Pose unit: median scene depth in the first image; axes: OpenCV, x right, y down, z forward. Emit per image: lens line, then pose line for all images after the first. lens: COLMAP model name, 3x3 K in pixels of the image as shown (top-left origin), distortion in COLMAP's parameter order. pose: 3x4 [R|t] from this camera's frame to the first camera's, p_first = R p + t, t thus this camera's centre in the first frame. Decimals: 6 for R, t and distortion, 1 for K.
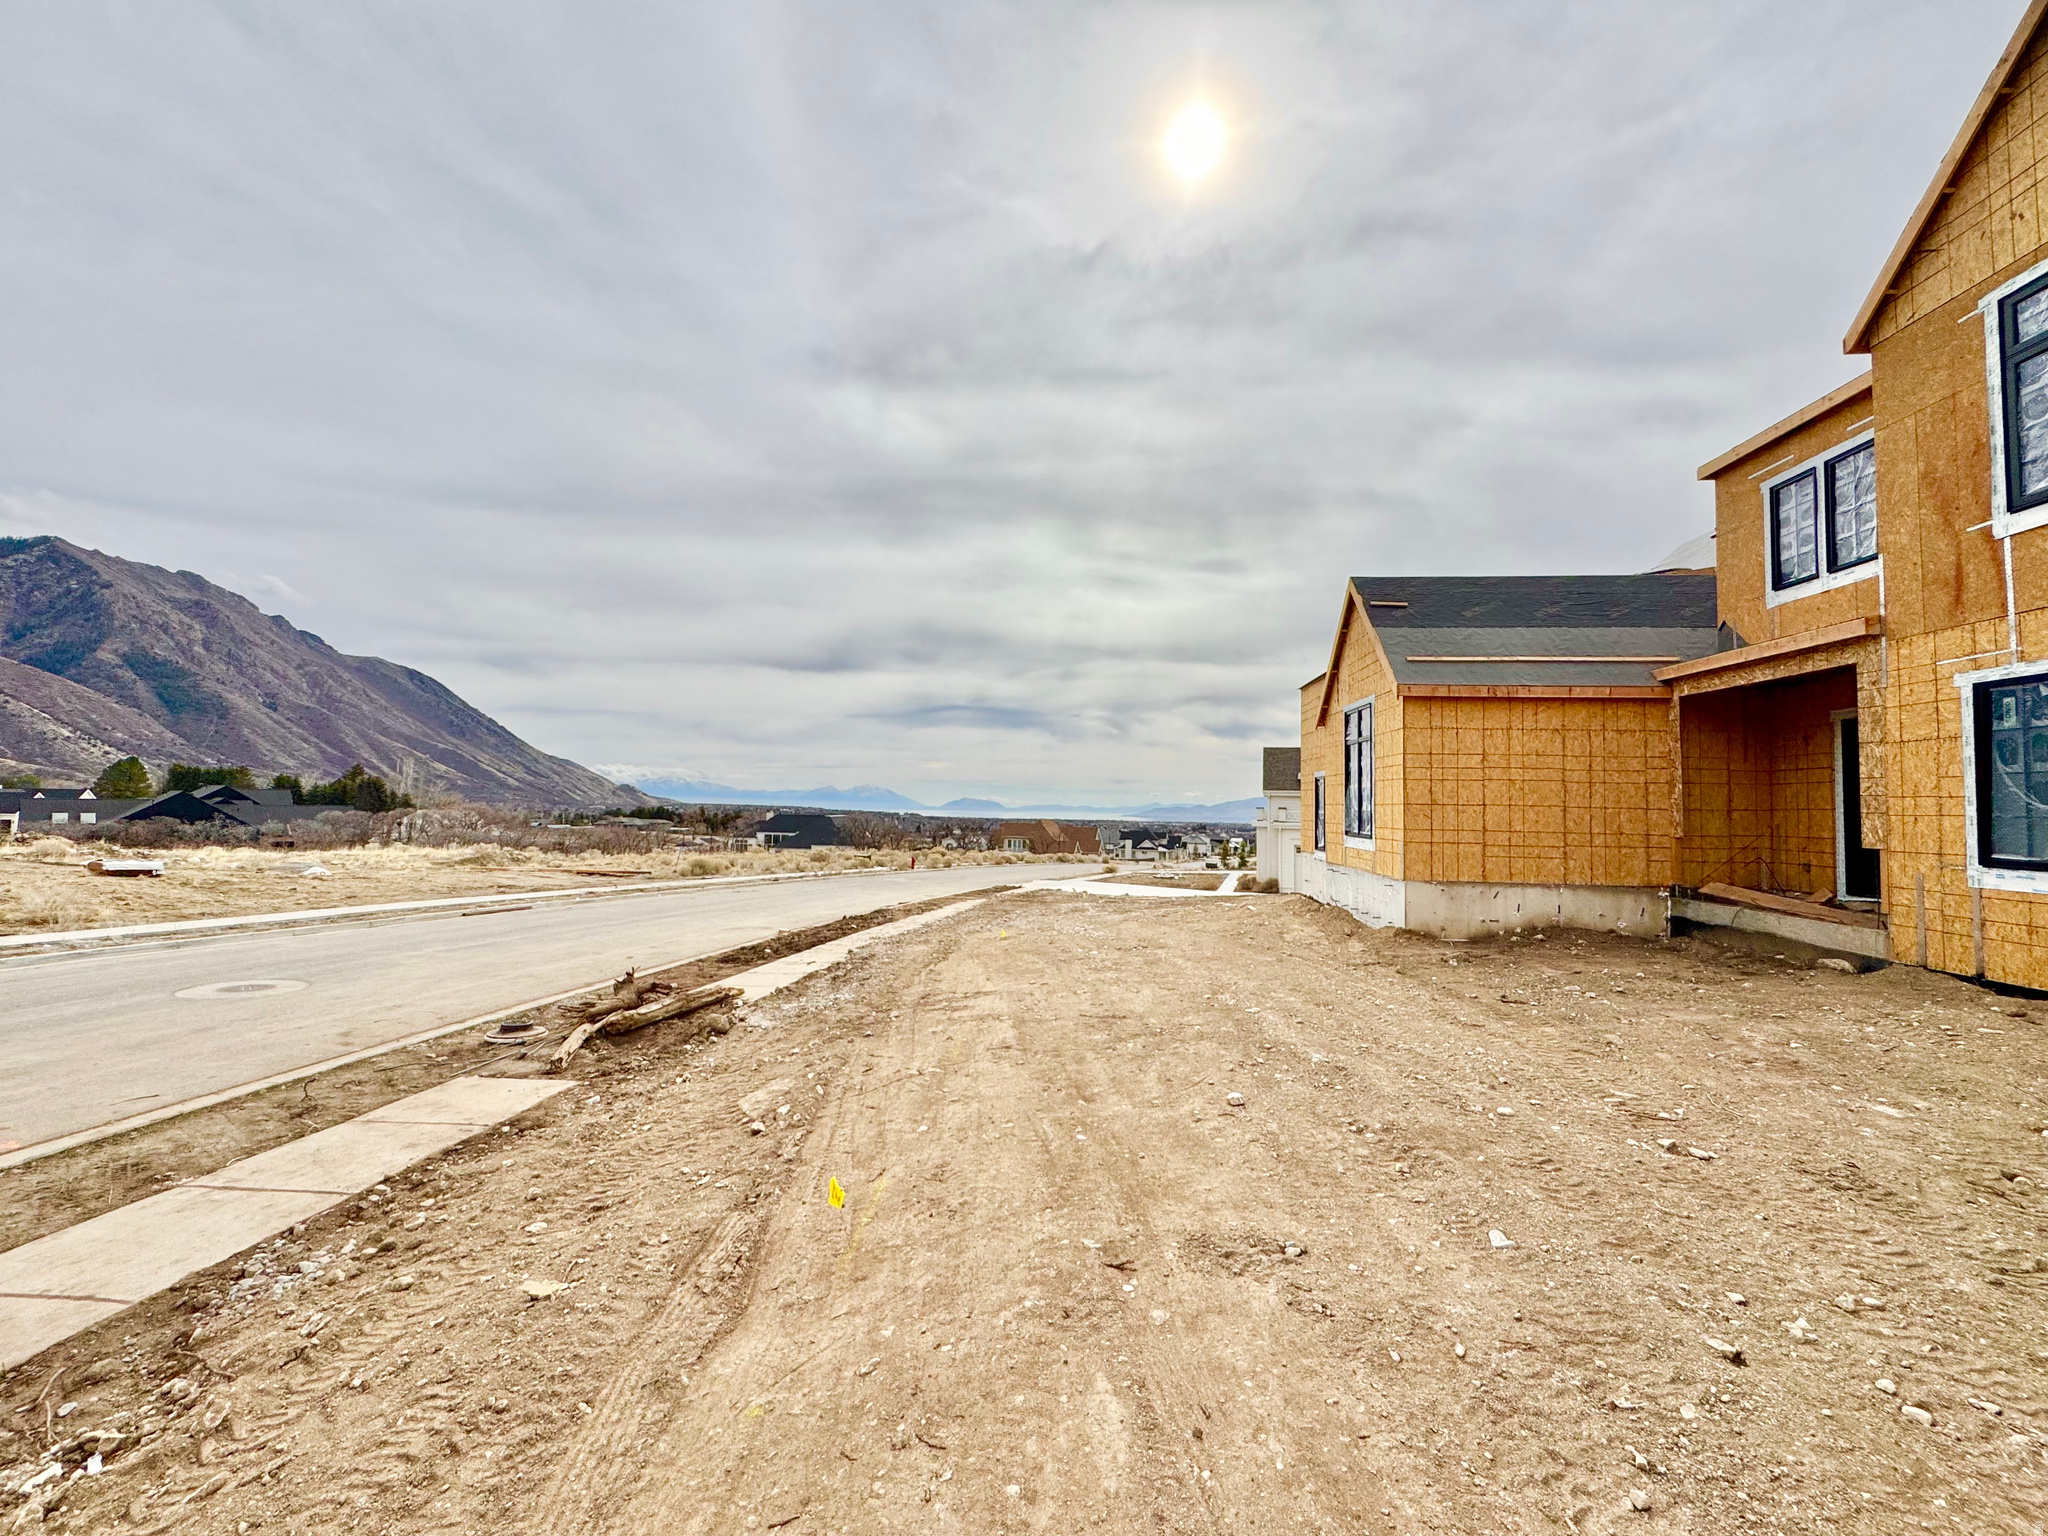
lens RADIAL K [[818.7, 0, 1028.0], [0, 818.7, 767.4], [0, 0, 1]] dist [-0.003209, 0.000613]
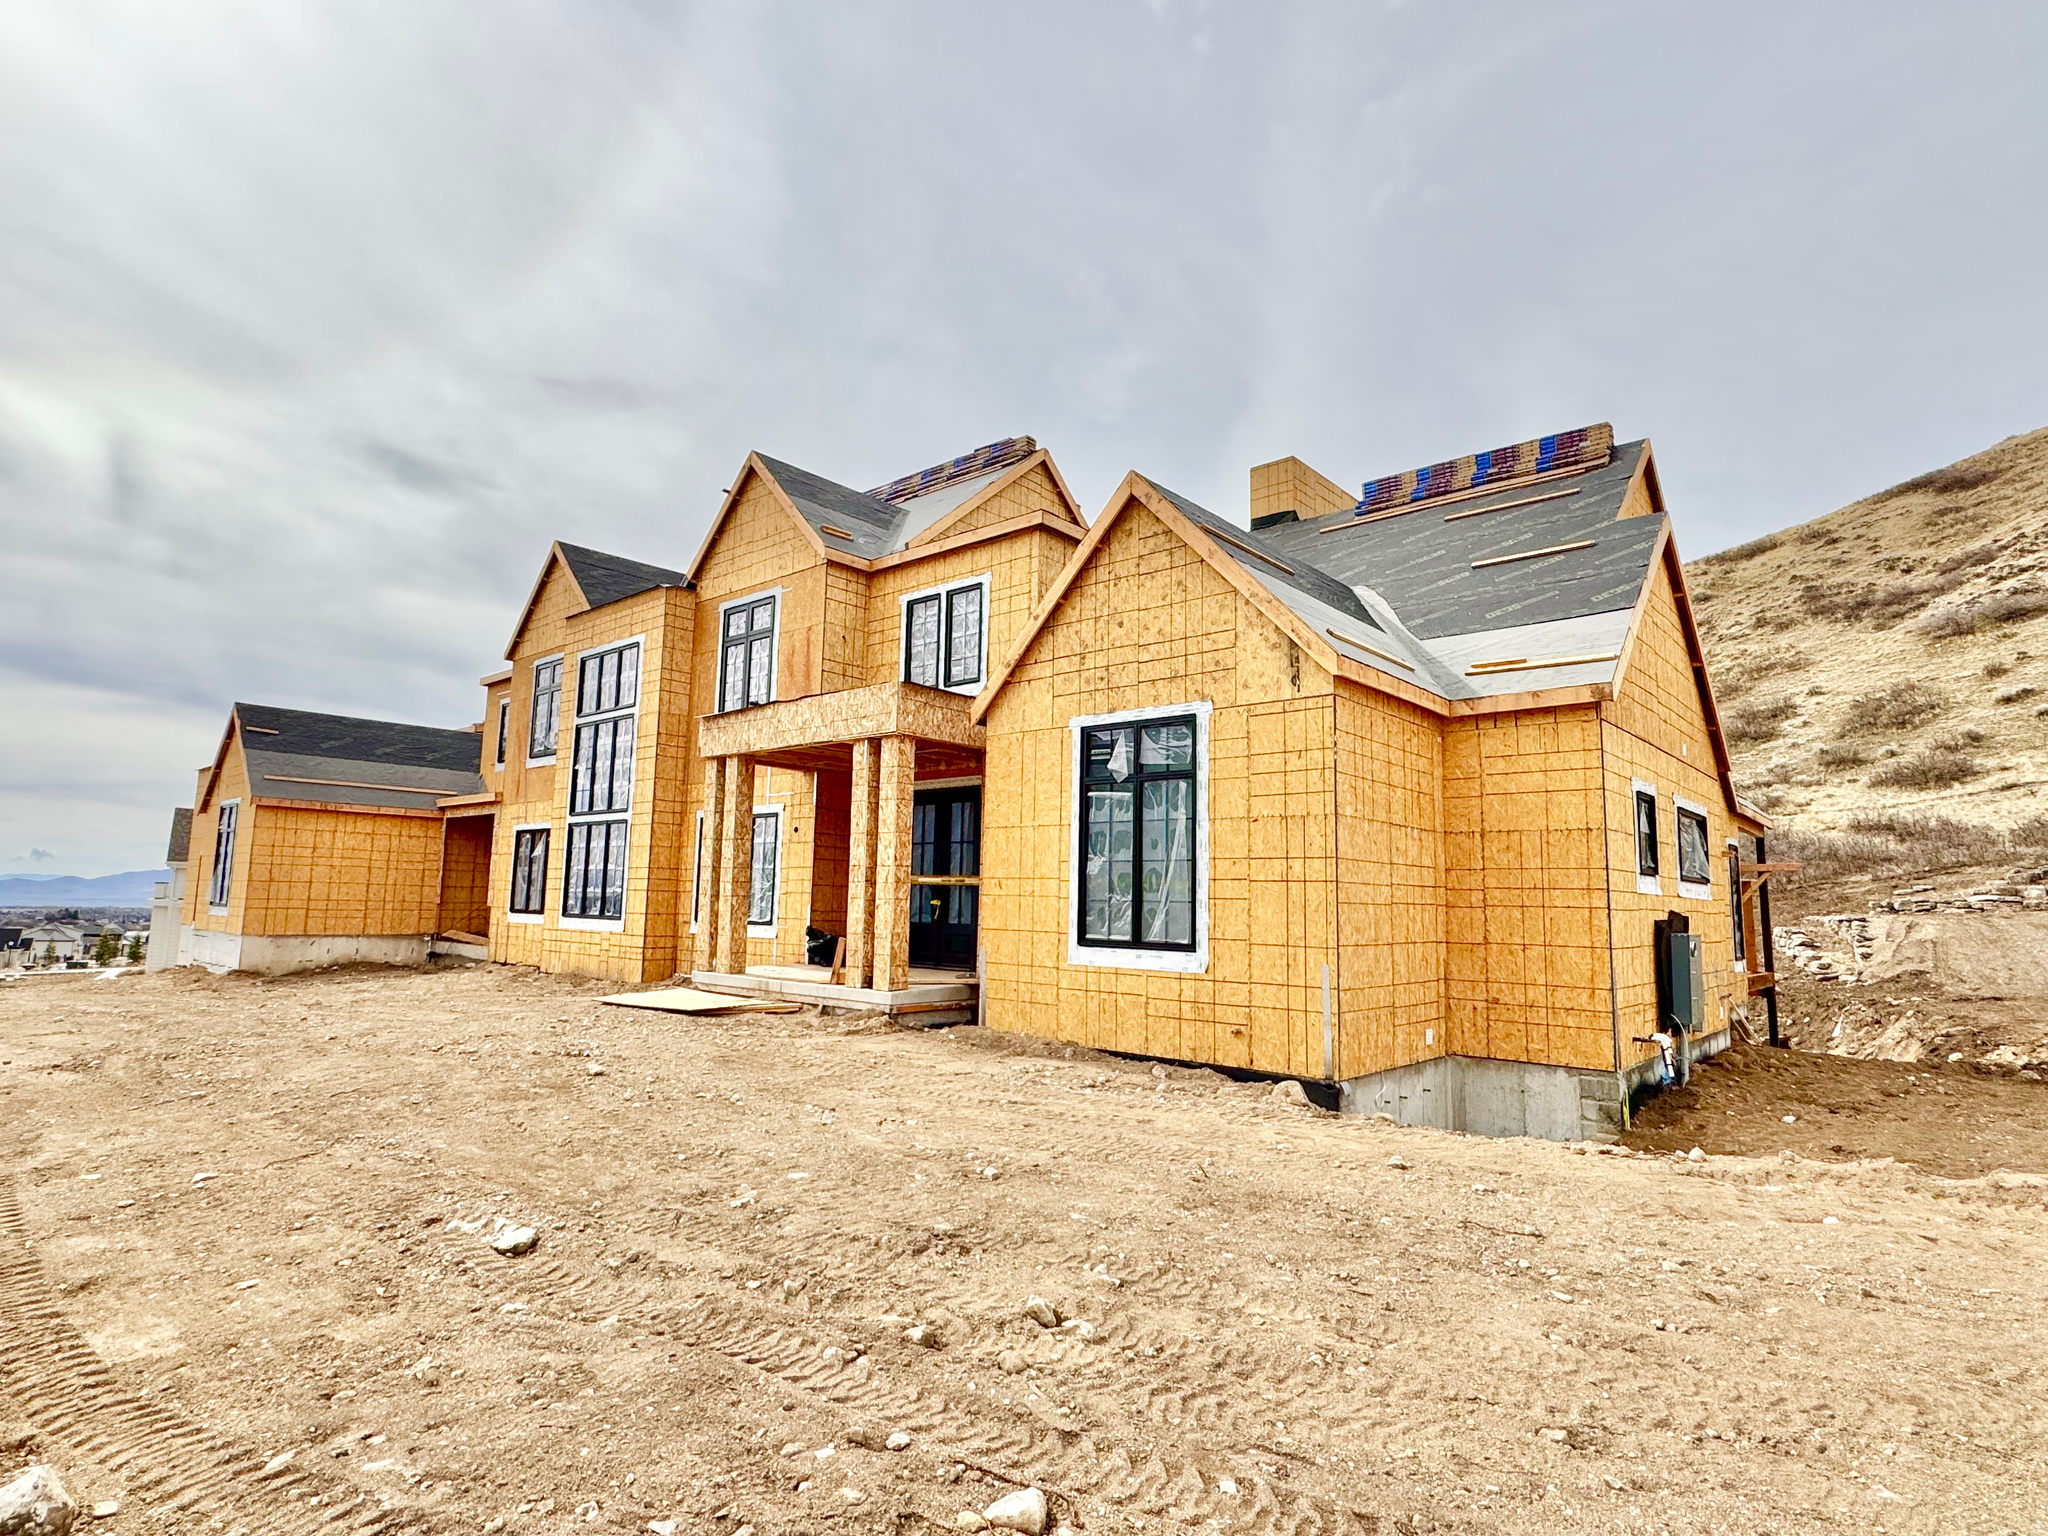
lens RADIAL K [[1070.5, 0, 1023.4], [0, 1070.5, 773.8], [0, 0, 1]] dist [-0.004464, 0.000204]
pose [[0.594111, 0.093430, 0.798939, -0.241796], [-0.049137, 0.995592, -0.079887, -0.059238], [-0.802881, 0.008204, 0.596083, -1.210566]]
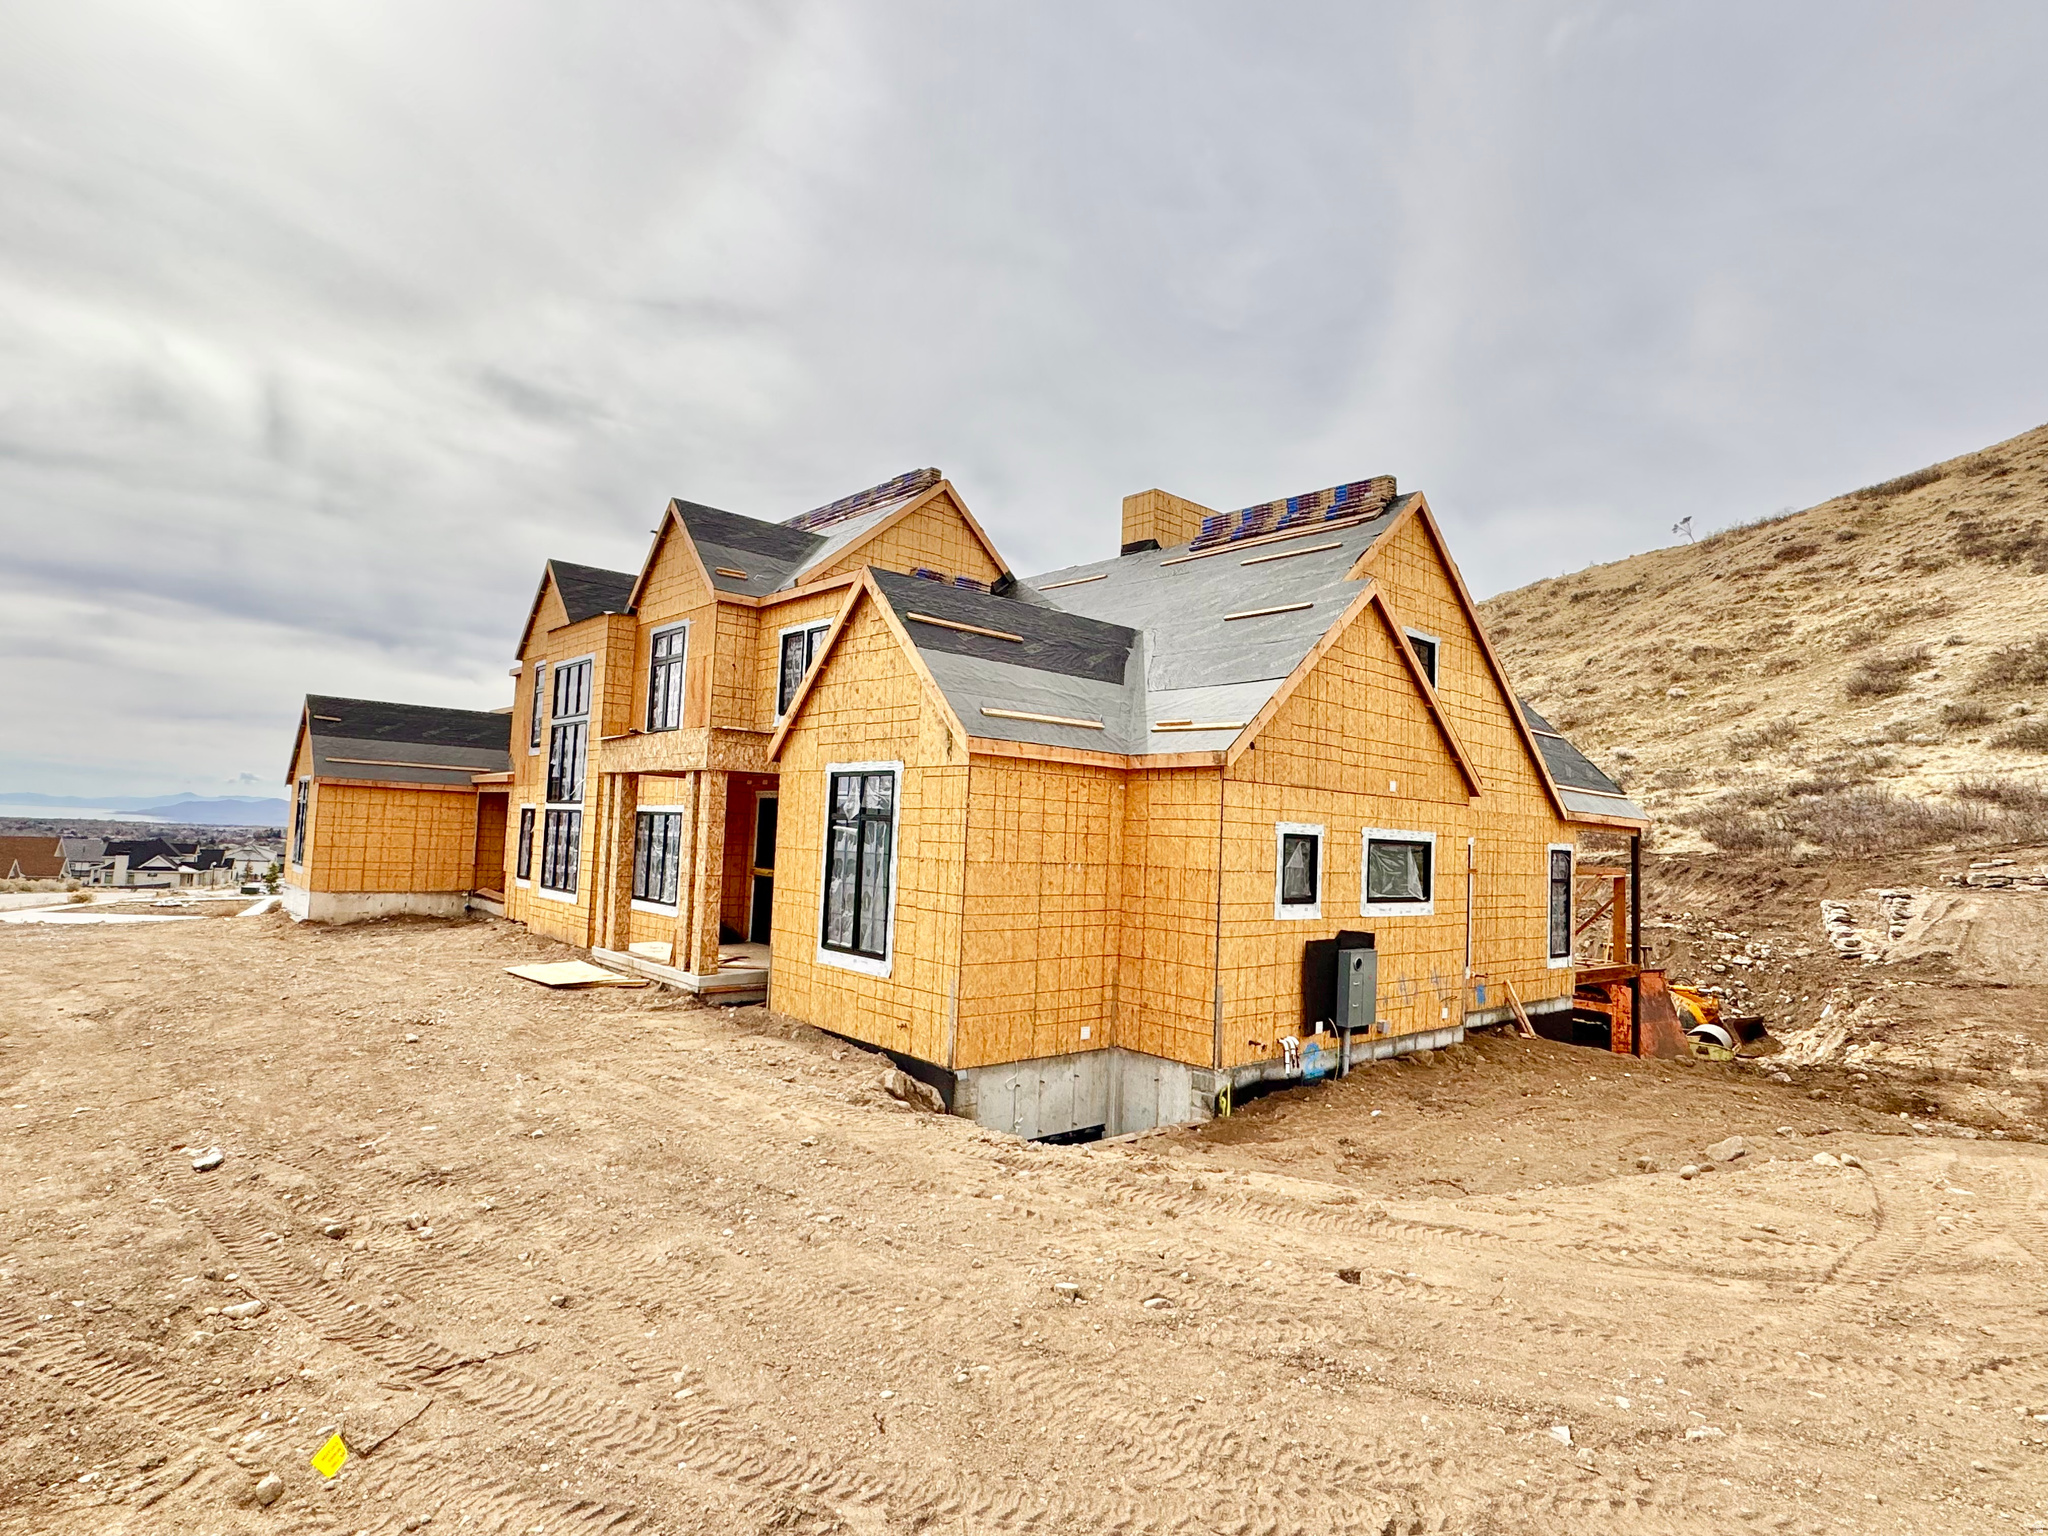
lens RADIAL K [[1070.5, 0, 1027.7], [0, 1070.5, 772.0], [0, 0, 1]] dist [-0.004464, 0.000204]
pose [[0.680391, 0.055201, 0.730767, -0.167090], [-0.064113, 0.997819, -0.015681, -0.175301], [-0.730040, -0.036182, 0.682446, -1.646266]]
